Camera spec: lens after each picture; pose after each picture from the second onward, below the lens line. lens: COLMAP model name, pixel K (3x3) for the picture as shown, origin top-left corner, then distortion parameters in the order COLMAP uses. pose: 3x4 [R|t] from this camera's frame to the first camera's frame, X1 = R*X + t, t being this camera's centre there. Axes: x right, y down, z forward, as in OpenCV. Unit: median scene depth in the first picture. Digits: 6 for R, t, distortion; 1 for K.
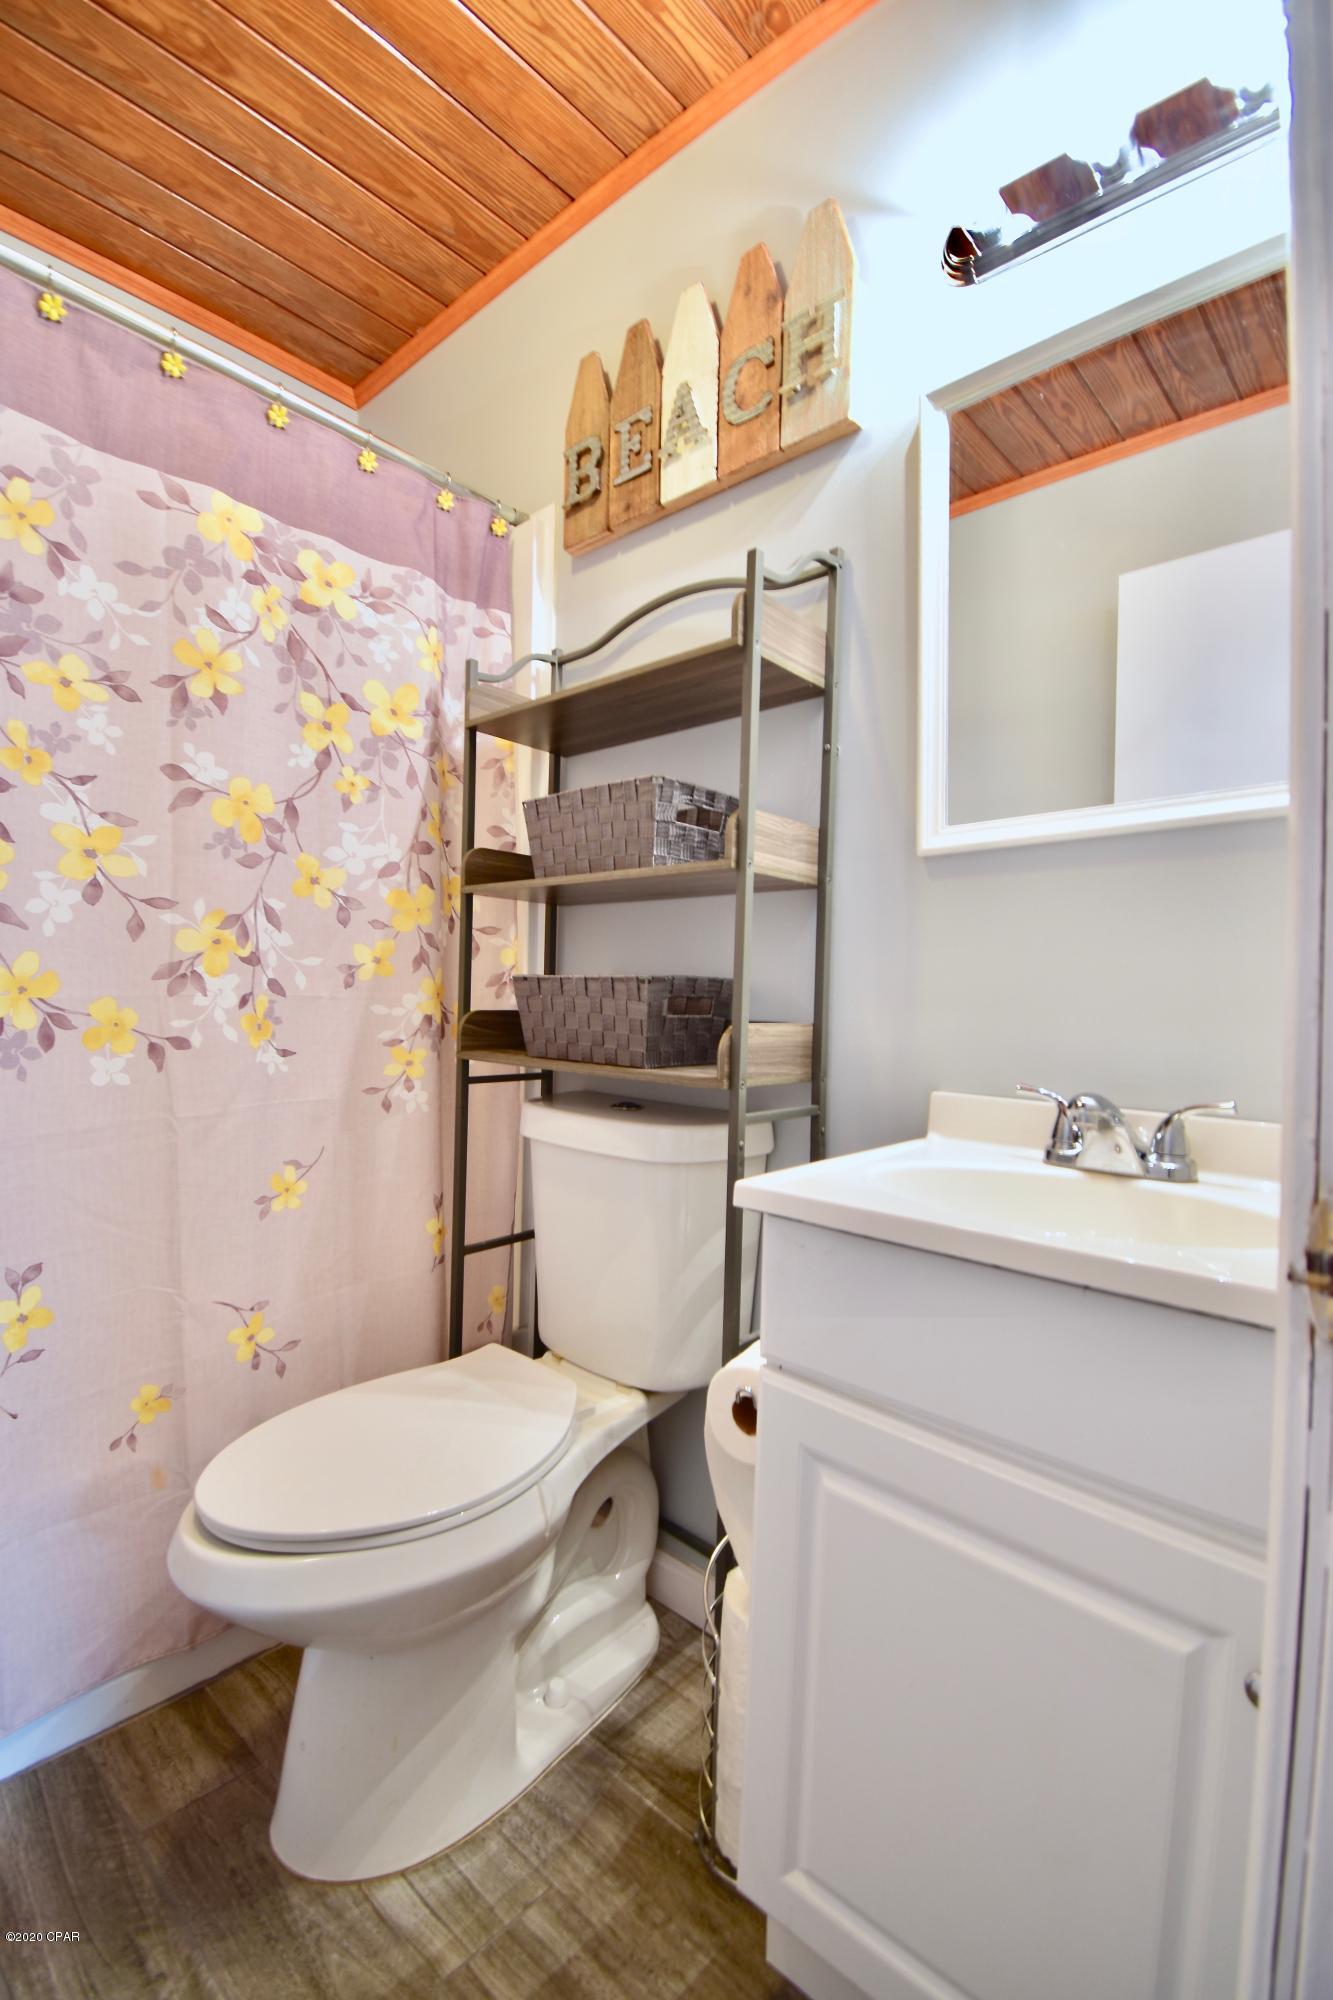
lens RADIAL K [[889.2, 0, 664.0], [0, 889.2, 1002.5], [0, 0, 1]] dist [0.013346, -0.018681]
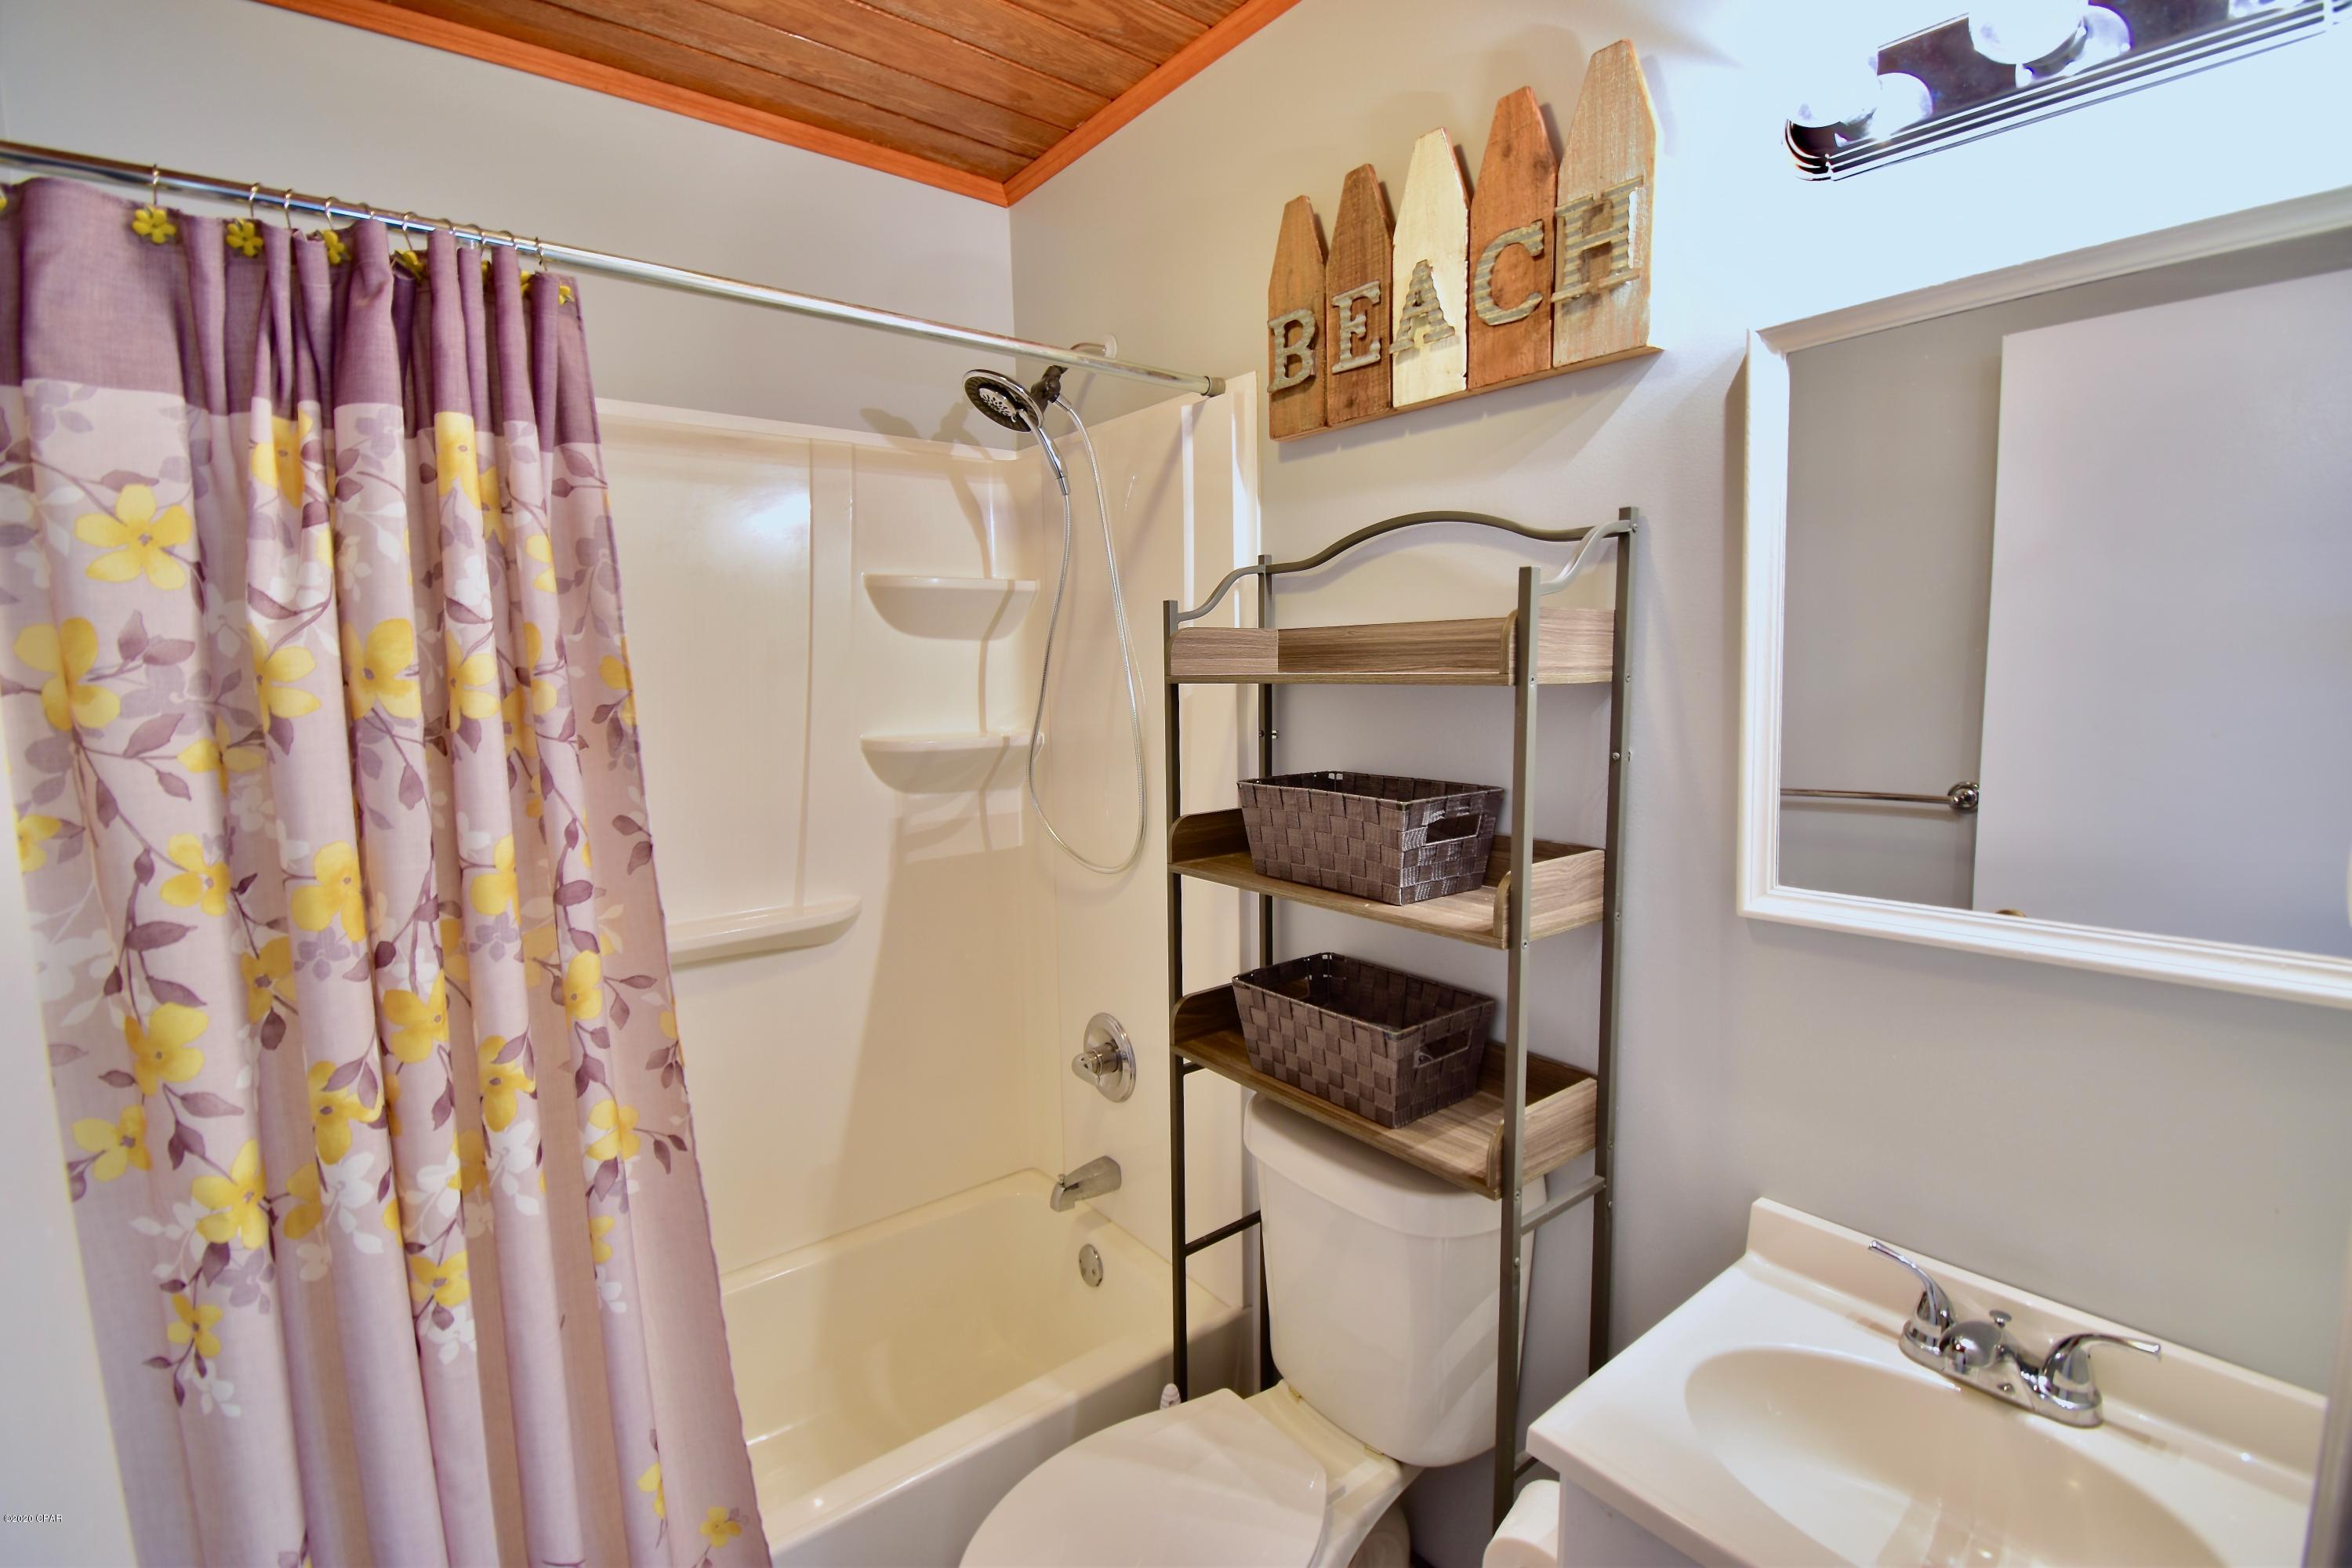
lens RADIAL K [[1045.7, 0, 1185.1], [0, 1045.7, 776.9], [0, 0, 1]] dist [0.013346, -0.018681]
pose [[0.986146, -0.020735, -0.164577, -0.040027], [0.037069, 0.994613, 0.096807, -0.318422], [0.161683, -0.101567, 0.981602, -0.002217]]
